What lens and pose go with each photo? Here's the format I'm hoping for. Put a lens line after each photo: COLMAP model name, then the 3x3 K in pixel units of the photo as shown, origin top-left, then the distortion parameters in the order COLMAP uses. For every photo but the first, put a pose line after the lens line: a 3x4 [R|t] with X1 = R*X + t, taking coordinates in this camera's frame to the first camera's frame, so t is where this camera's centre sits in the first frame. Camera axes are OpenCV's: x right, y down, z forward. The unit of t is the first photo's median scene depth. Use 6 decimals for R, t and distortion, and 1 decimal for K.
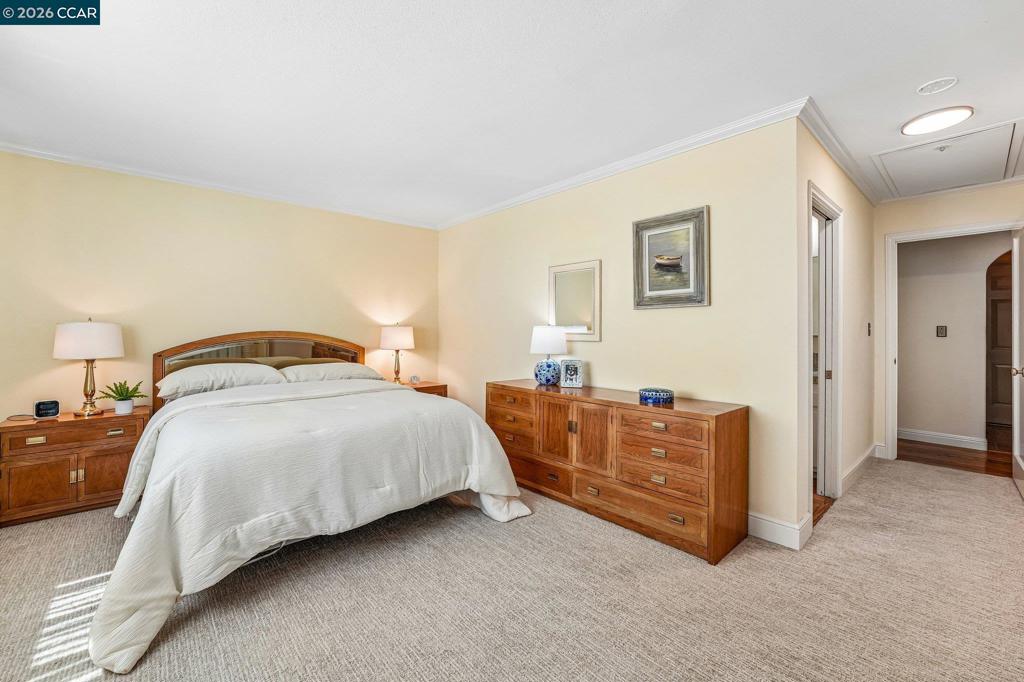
lens RADIAL K [[413.4, 0, 509.1], [0, 413.4, 333.6], [0, 0, 1]] dist [-0.018047, 0.001134]
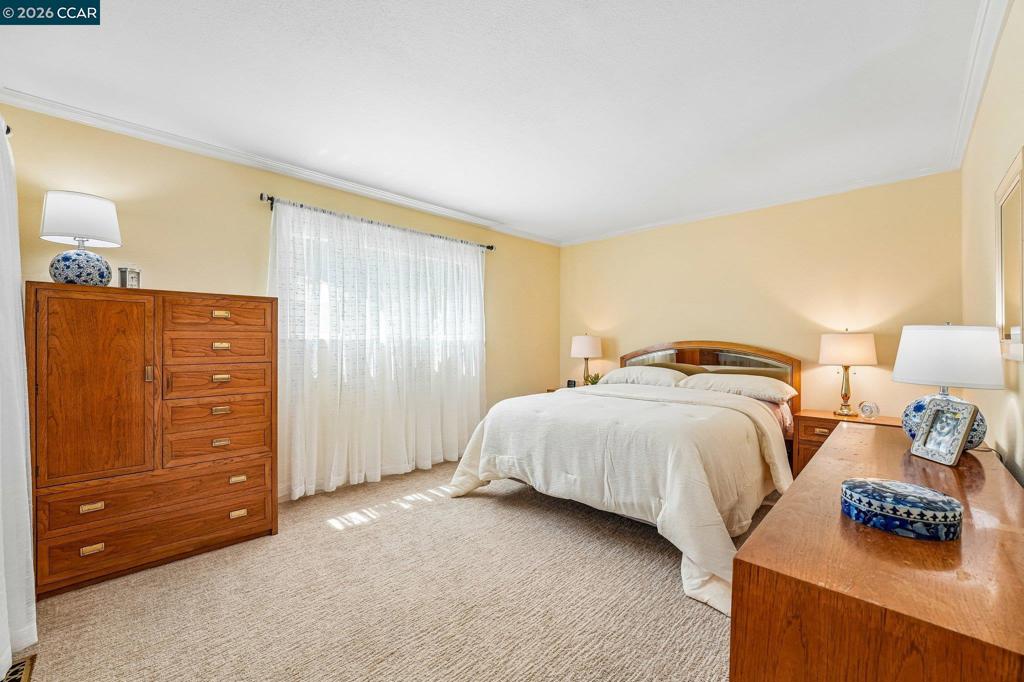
lens RADIAL K [[413.4, 0, 508.6], [0, 413.4, 344.1], [0, 0, 1]] dist [-0.018047, 0.001134]
pose [[0.065923, 0.001726, -0.997823, 0.742447], [-0.005376, 0.999985, 0.001374, 0.006249], [0.997810, 0.005274, 0.065931, 0.665473]]
